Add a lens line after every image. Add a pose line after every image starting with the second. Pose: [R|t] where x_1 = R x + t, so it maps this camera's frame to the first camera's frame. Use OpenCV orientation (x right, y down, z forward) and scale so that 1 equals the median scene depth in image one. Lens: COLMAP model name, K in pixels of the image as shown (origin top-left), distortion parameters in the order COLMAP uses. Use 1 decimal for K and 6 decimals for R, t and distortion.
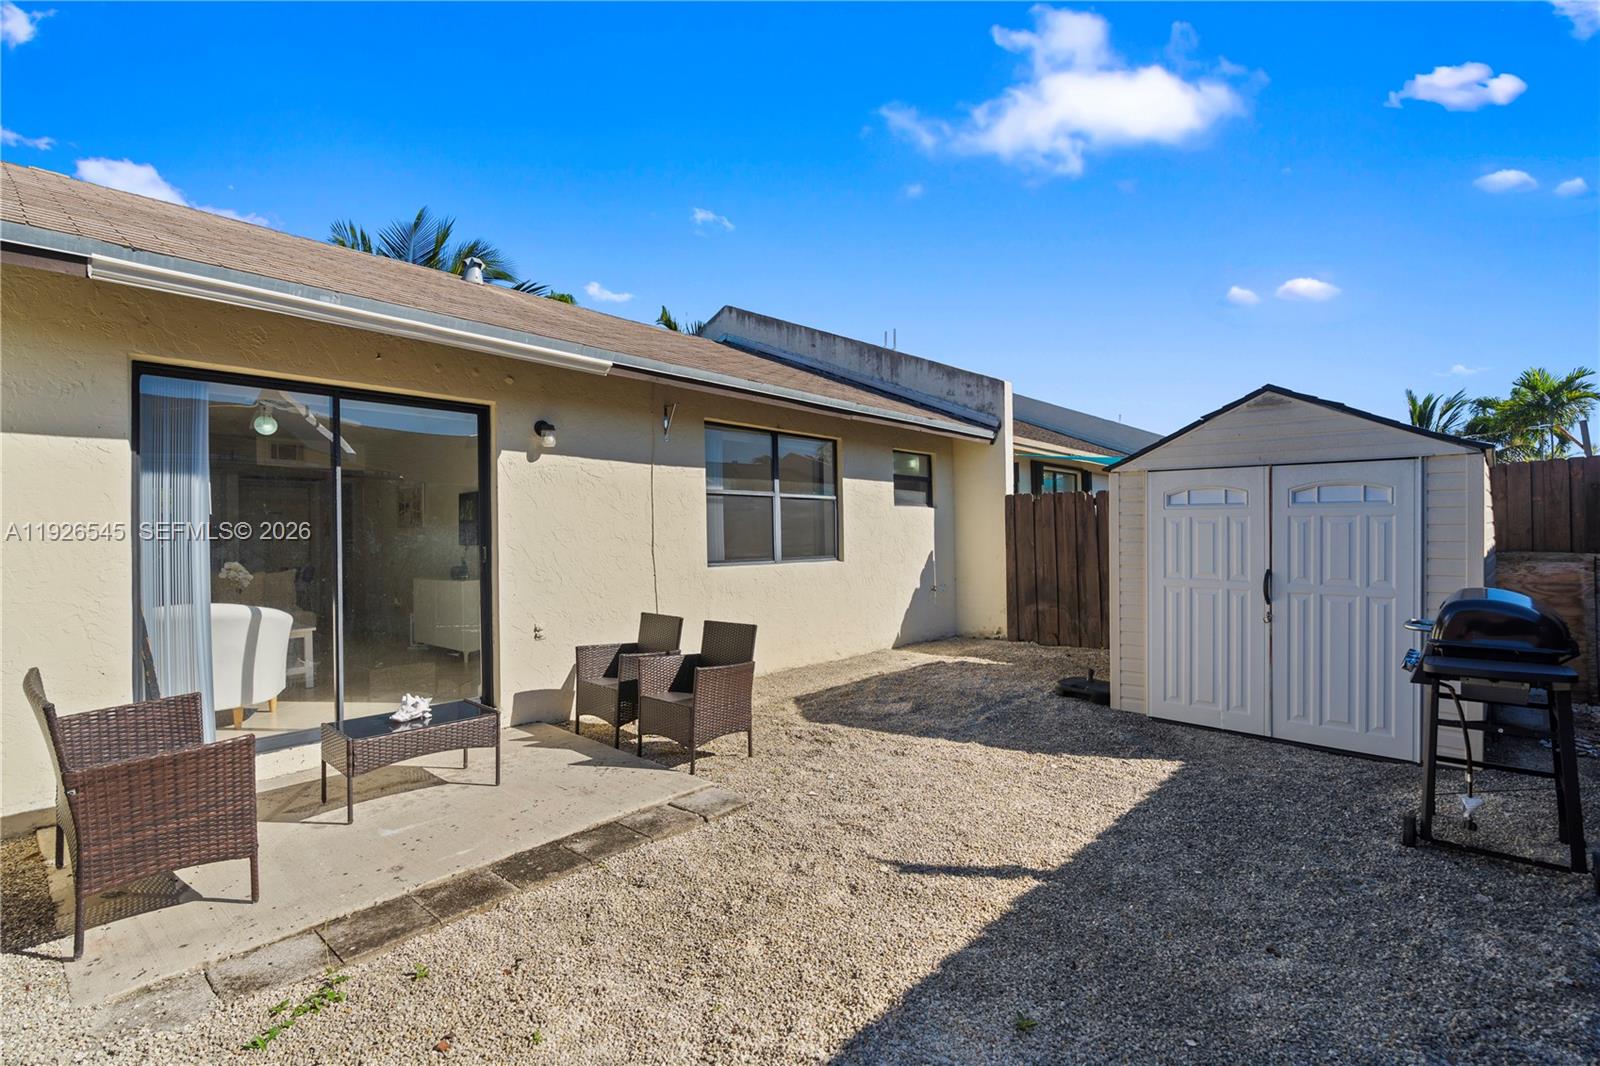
lens RADIAL K [[722.1, 0, 800.0], [0, 722.1, 533.0], [0, 0, 1]] dist [-0.005675, -0.000239]
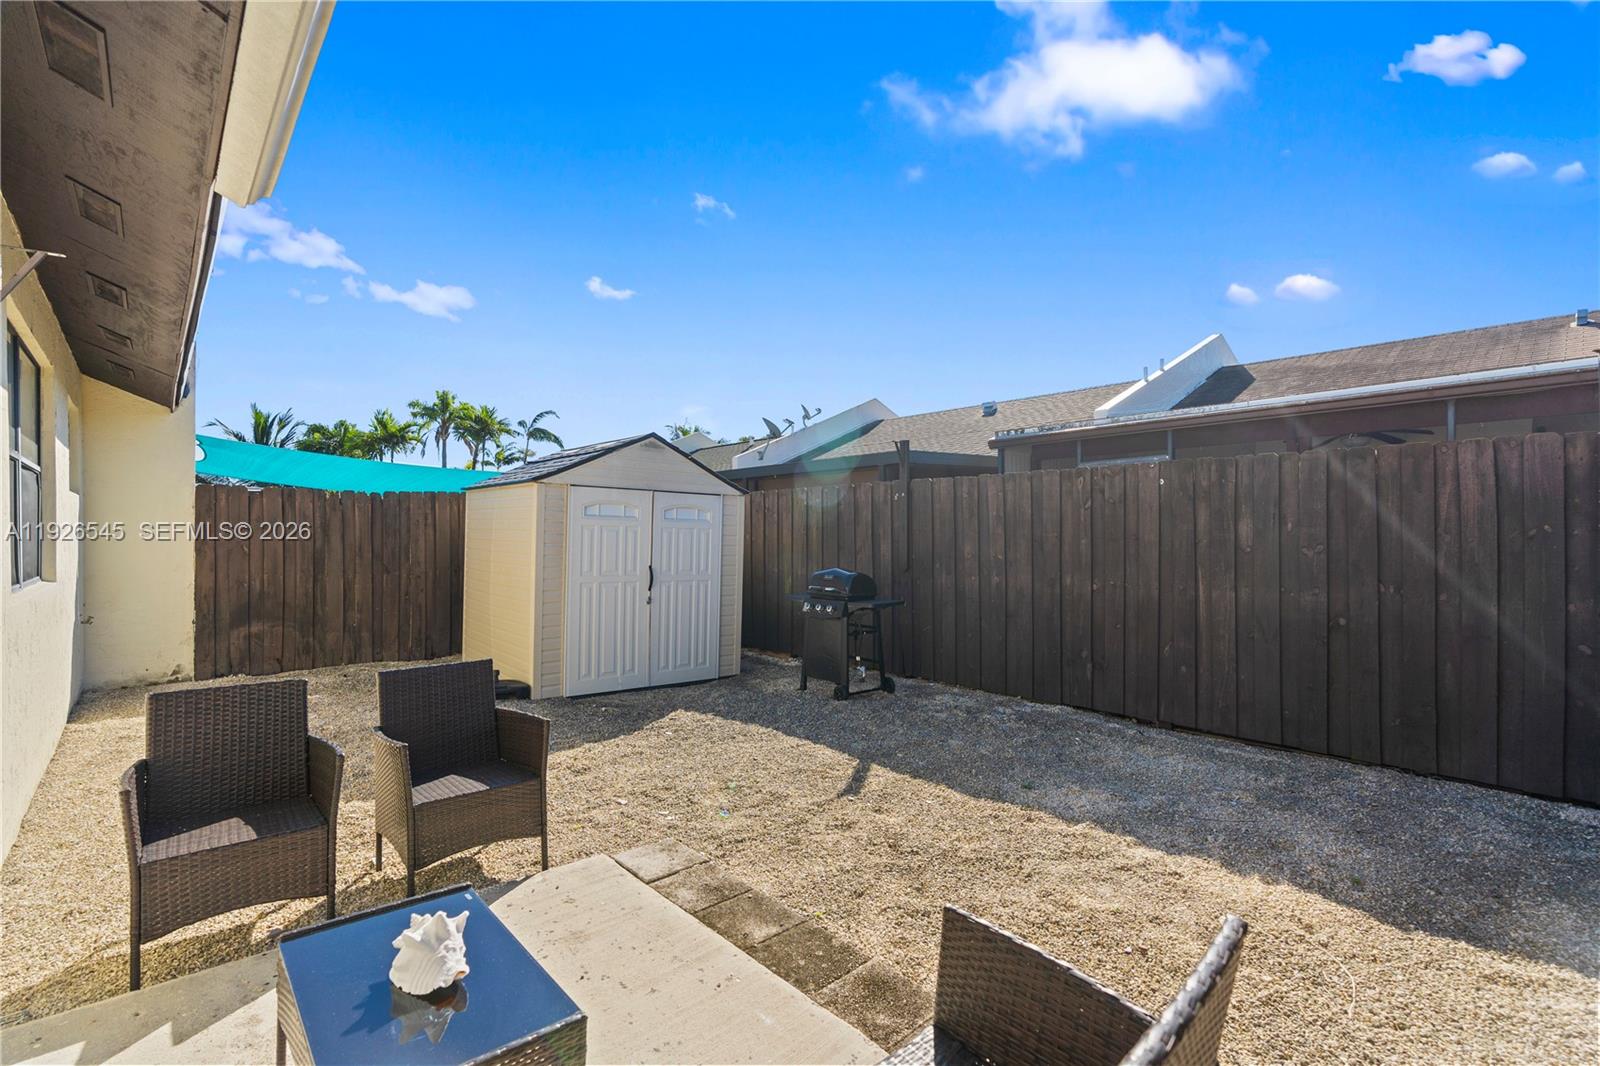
lens RADIAL K [[722.1, 0, 800.0], [0, 722.1, 533.0], [0, 0, 1]] dist [-0.005675, -0.000239]
pose [[0.112623, 0.017608, 0.993482, -0.704882], [-0.009070, 0.999820, -0.016692, 0.008870], [-0.993596, -0.007131, 0.112763, 0.565968]]
